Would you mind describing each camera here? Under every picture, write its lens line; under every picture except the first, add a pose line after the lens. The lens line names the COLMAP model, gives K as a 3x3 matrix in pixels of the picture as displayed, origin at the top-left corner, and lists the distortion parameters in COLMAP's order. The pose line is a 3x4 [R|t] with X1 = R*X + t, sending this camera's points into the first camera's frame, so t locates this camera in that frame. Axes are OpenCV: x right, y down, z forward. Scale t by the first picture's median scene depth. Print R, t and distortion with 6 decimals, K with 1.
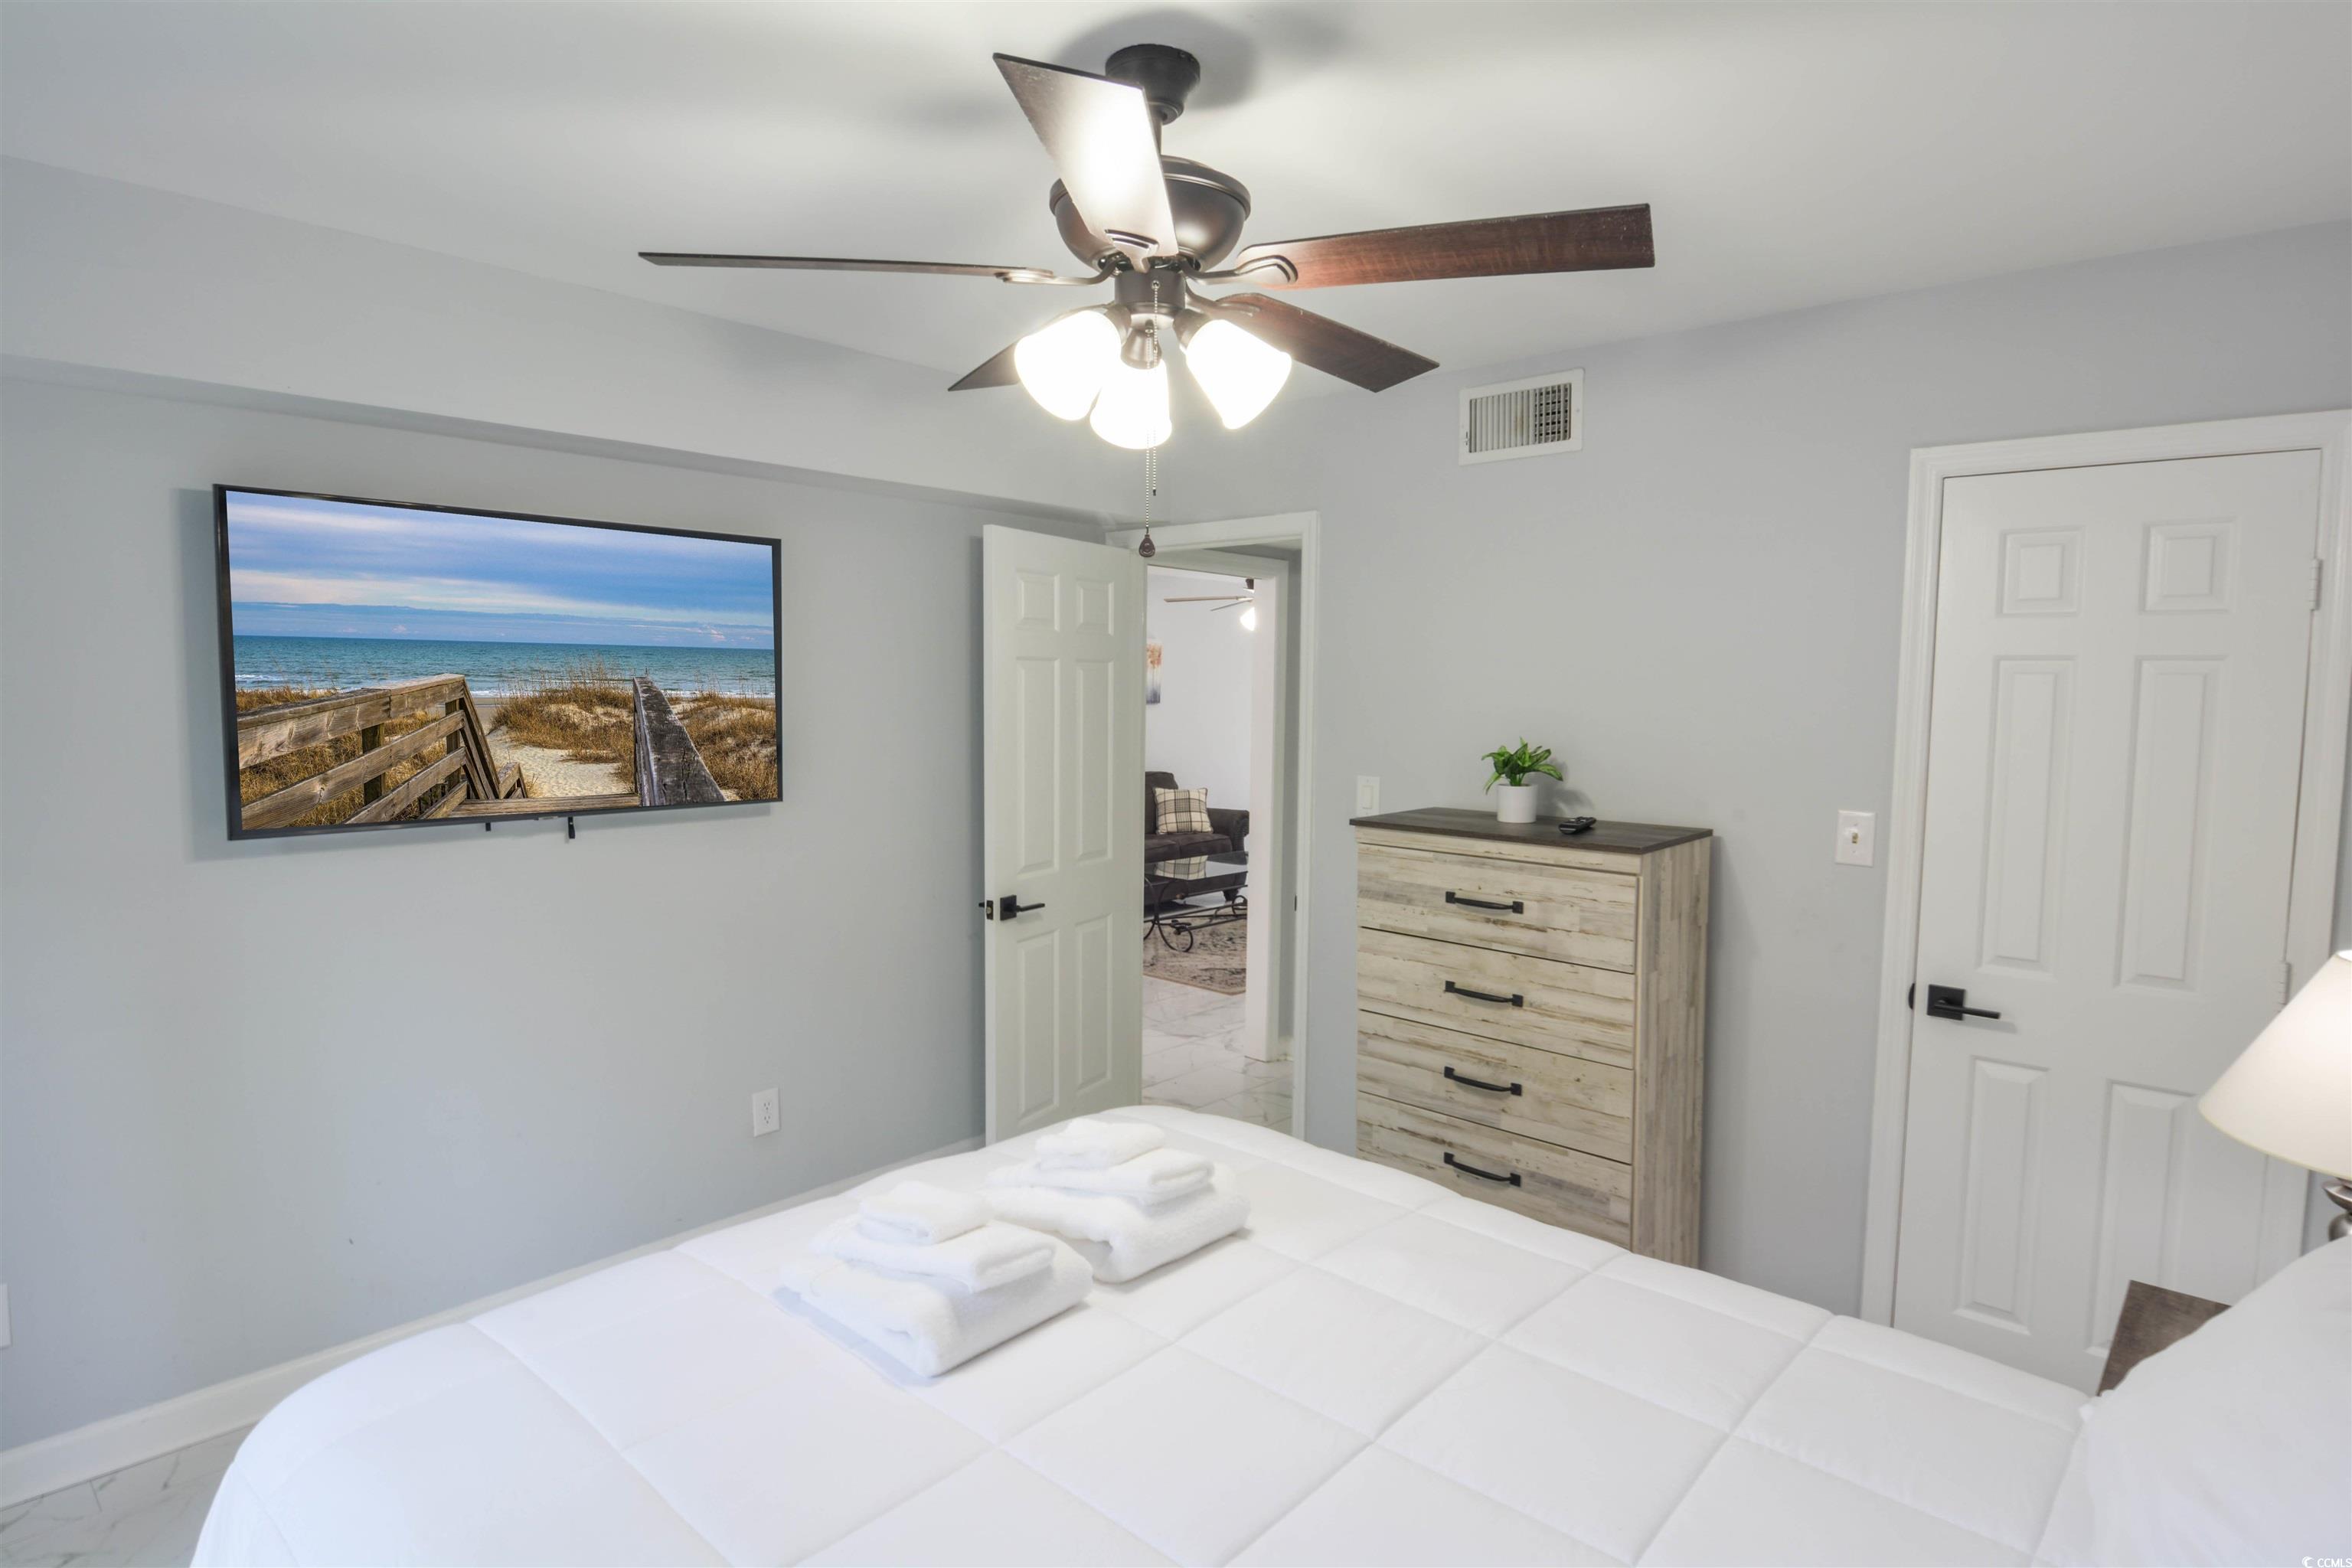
lens RADIAL K [[1291.5, 0, 1172.0], [0, 1291.5, 775.5], [0, 0, 1]] dist [0.002310, -0.016471]
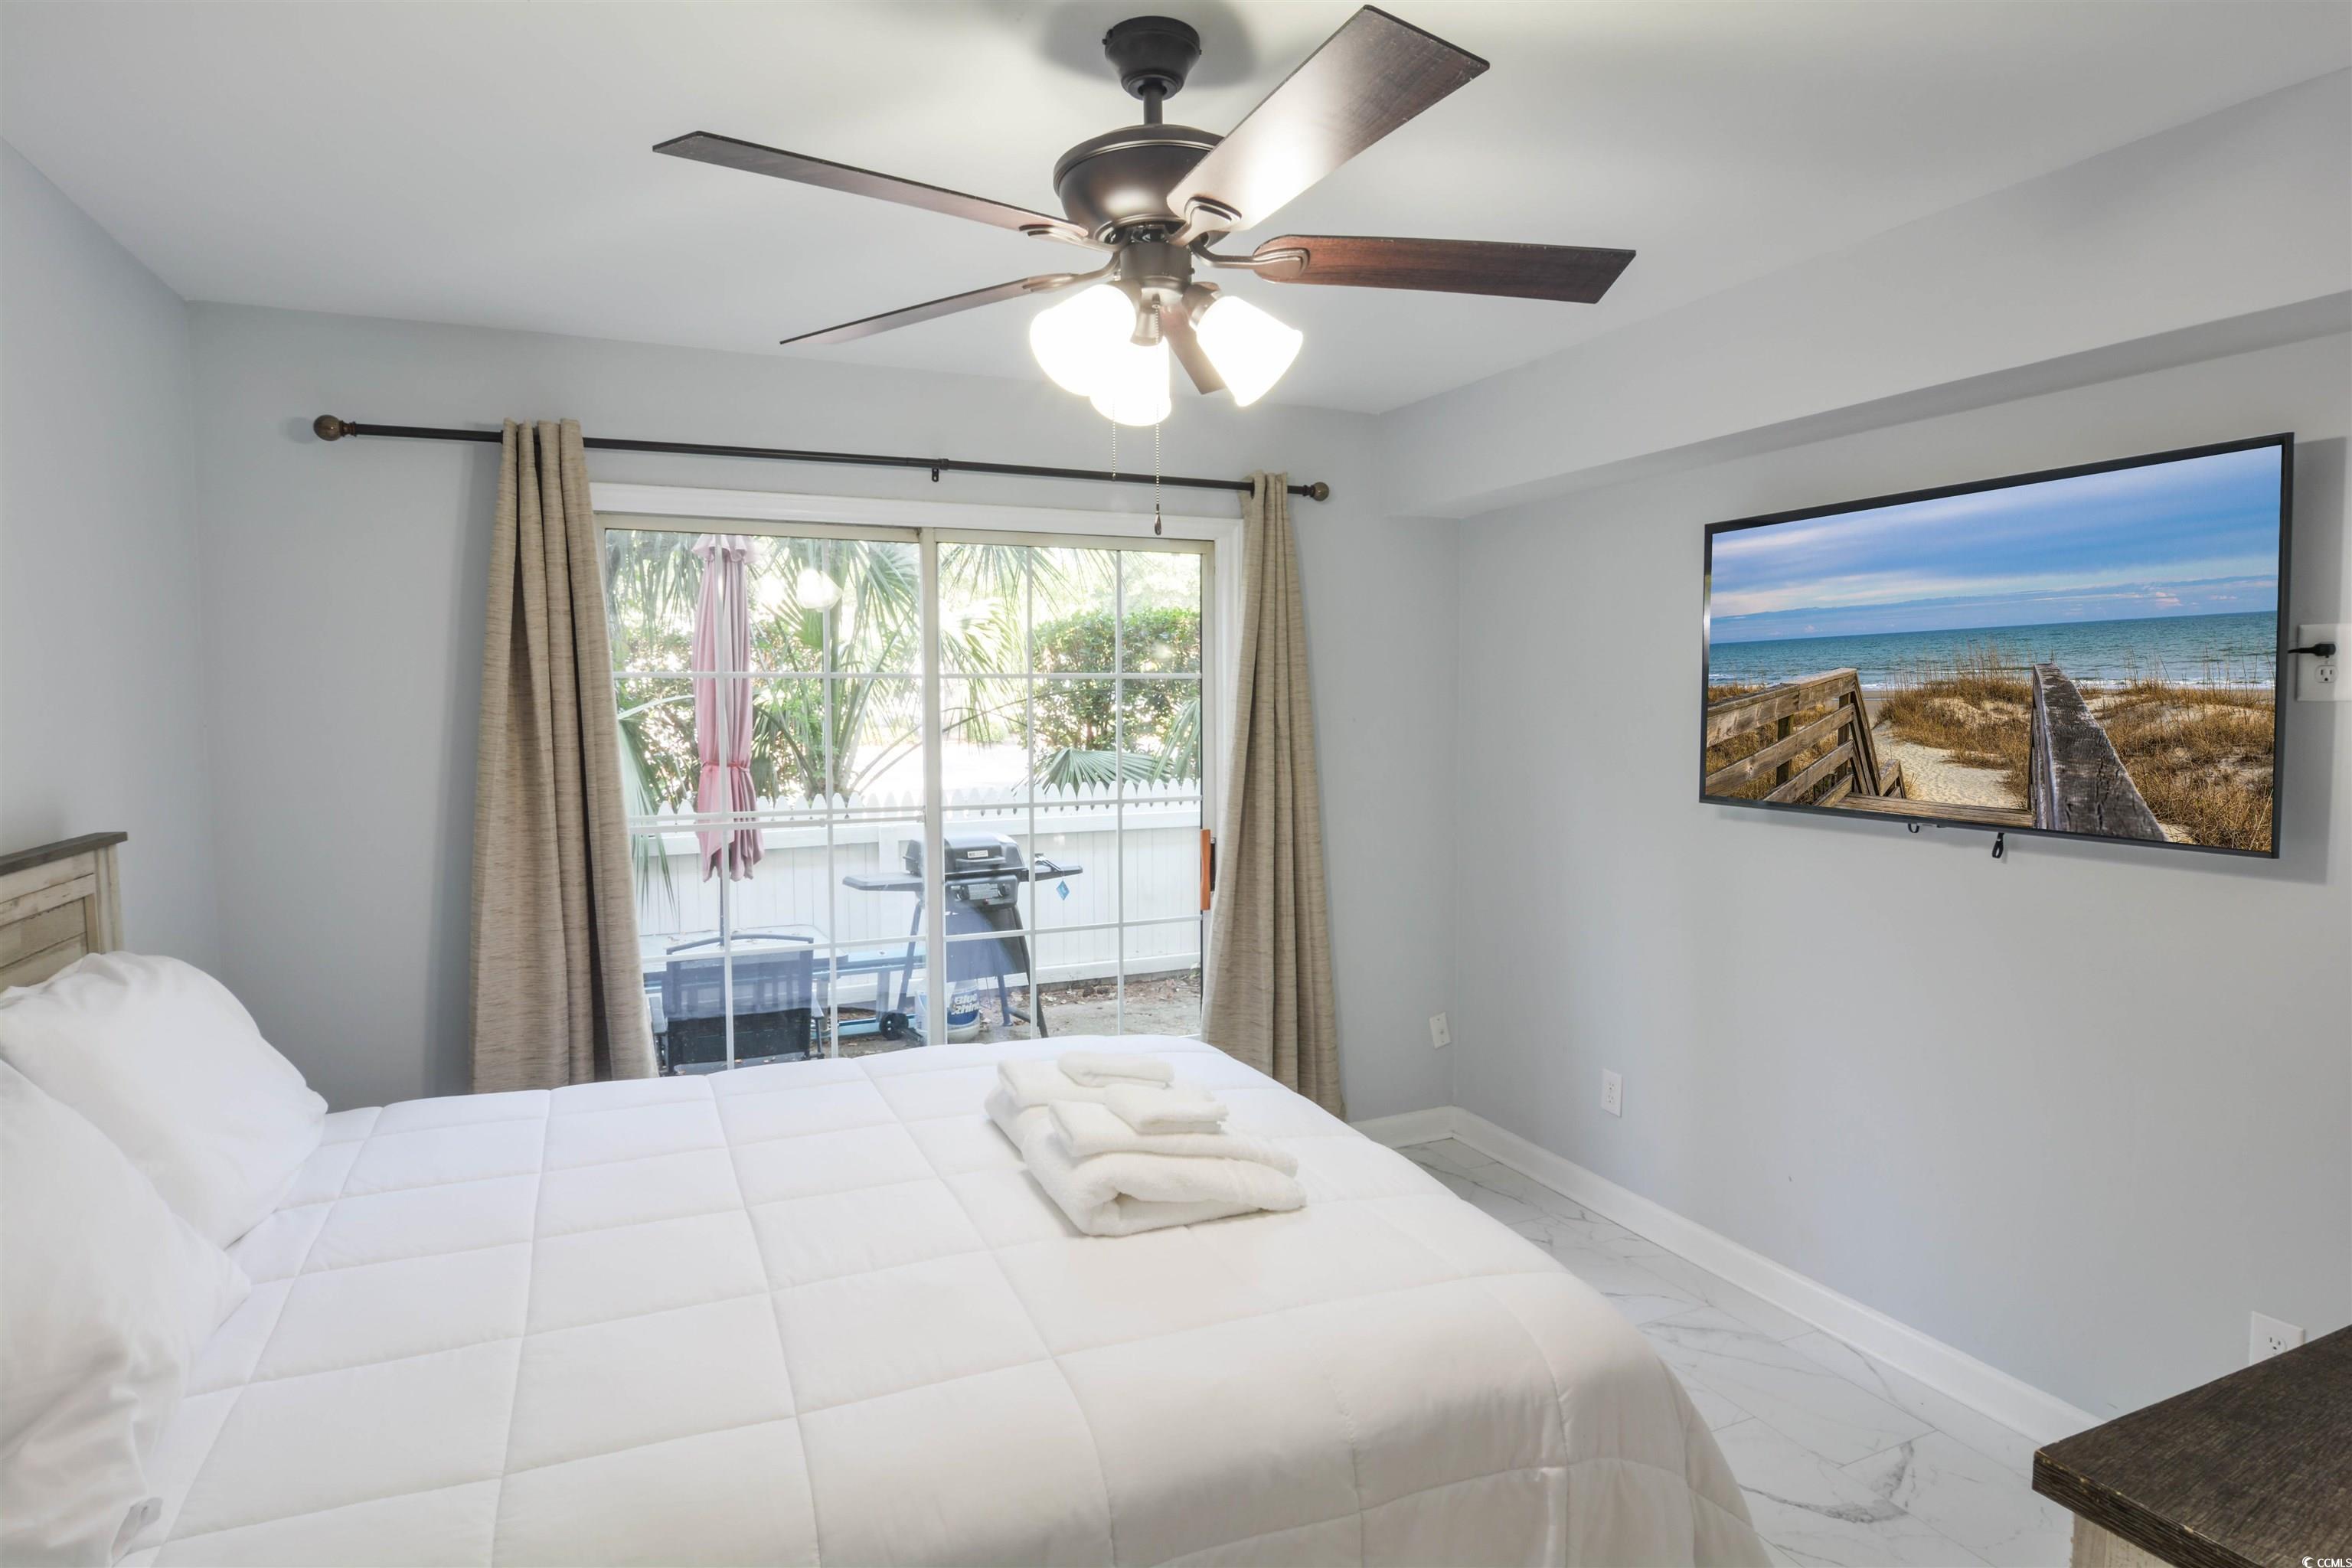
lens RADIAL K [[1291.5, 0, 1172.0], [0, 1291.5, 775.5], [0, 0, 1]] dist [0.002310, -0.016471]
pose [[-0.491049, 0.034810, -0.870436, 0.551095], [-0.070745, 0.994307, 0.079674, -0.034689], [0.868255, 0.100703, -0.485791, 0.958504]]
